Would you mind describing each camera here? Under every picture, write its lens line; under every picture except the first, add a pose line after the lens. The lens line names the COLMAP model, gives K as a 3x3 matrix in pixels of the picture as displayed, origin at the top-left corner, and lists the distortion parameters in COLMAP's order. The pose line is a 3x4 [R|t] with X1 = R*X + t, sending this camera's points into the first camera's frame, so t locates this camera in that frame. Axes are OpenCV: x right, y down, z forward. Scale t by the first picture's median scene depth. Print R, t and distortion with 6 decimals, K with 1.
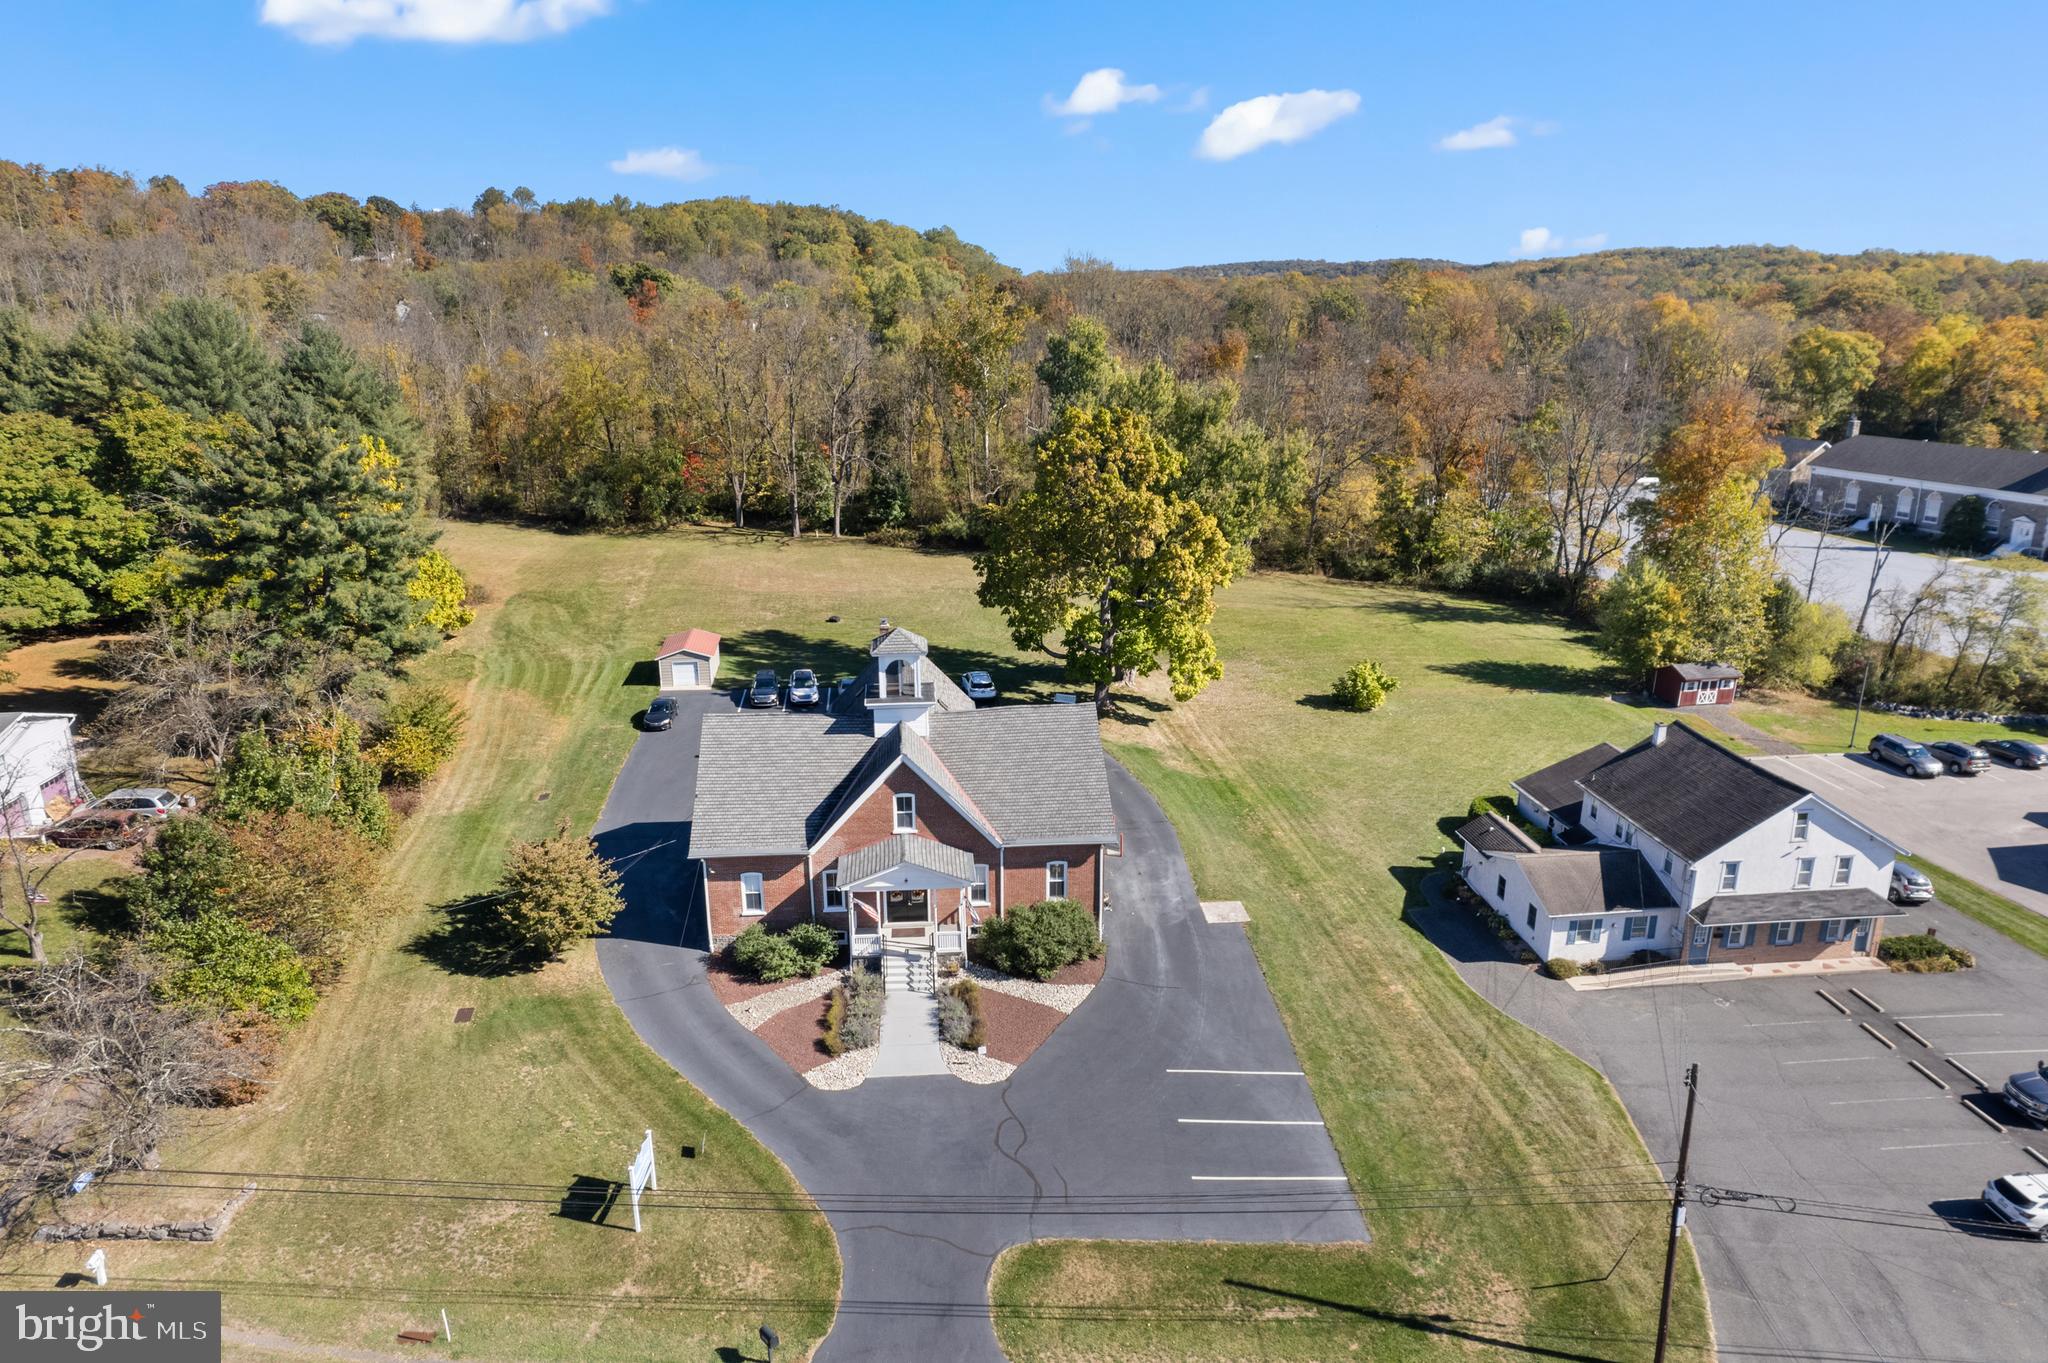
lens RADIAL K [[1353.4, 0, 1024.0], [0, 1353.4, 681.5], [0, 0, 1]] dist [-0.082004, 0.080283]
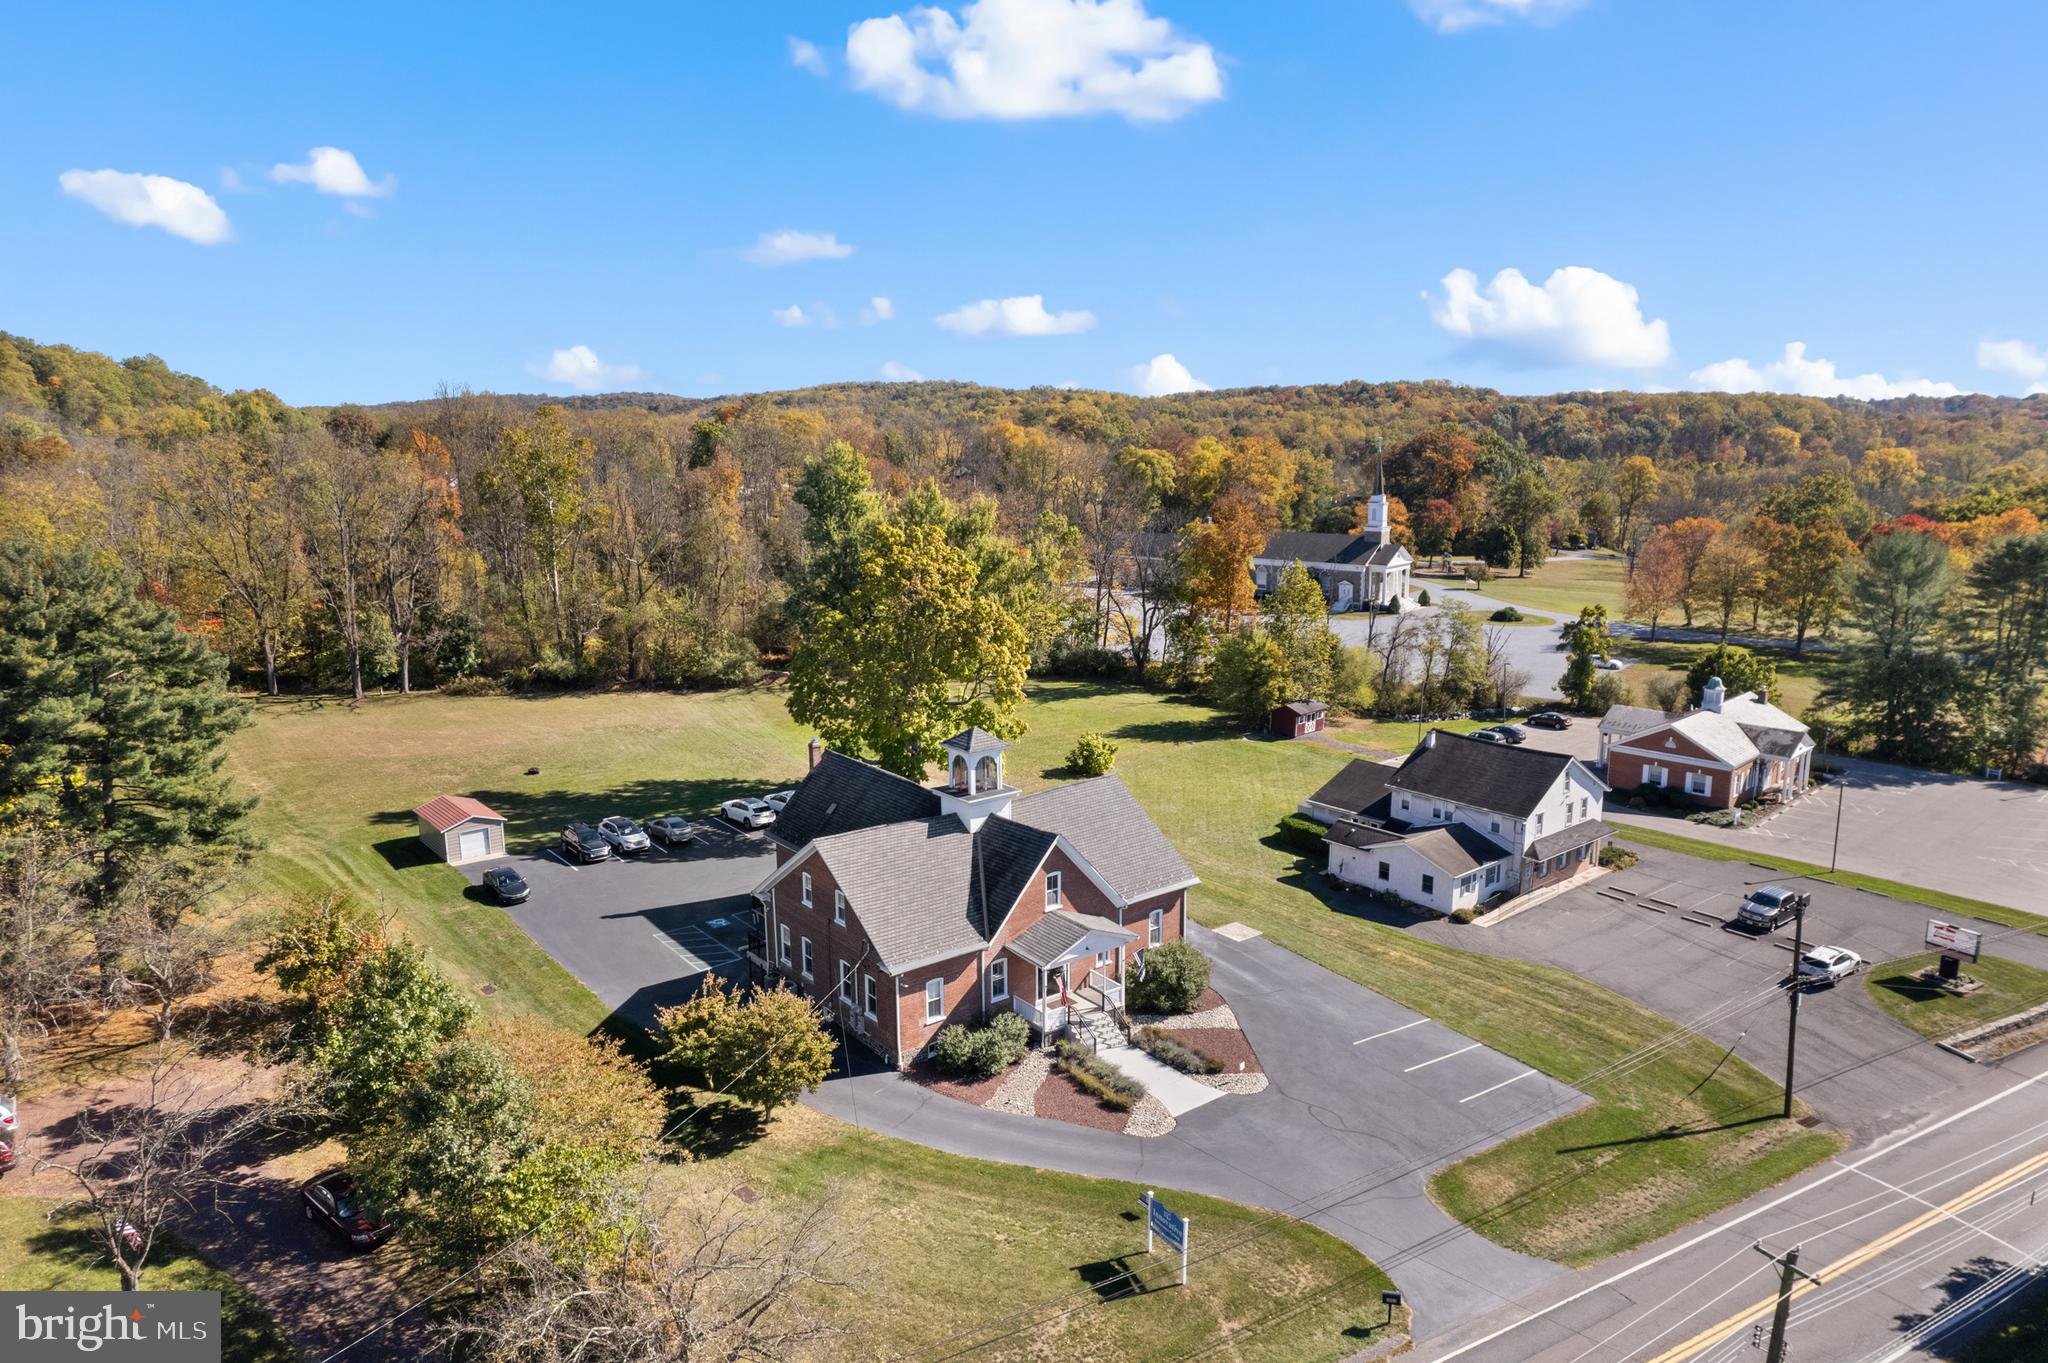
lens RADIAL K [[1353.4, 0, 1024.0], [0, 1353.4, 681.5], [0, 0, 1]] dist [-0.082004, 0.080283]
pose [[0.830361, -0.104767, 0.547288, -0.441234], [0.155816, 0.986642, -0.047536, -0.013101], [-0.534997, 0.124748, 0.835593, 0.059068]]
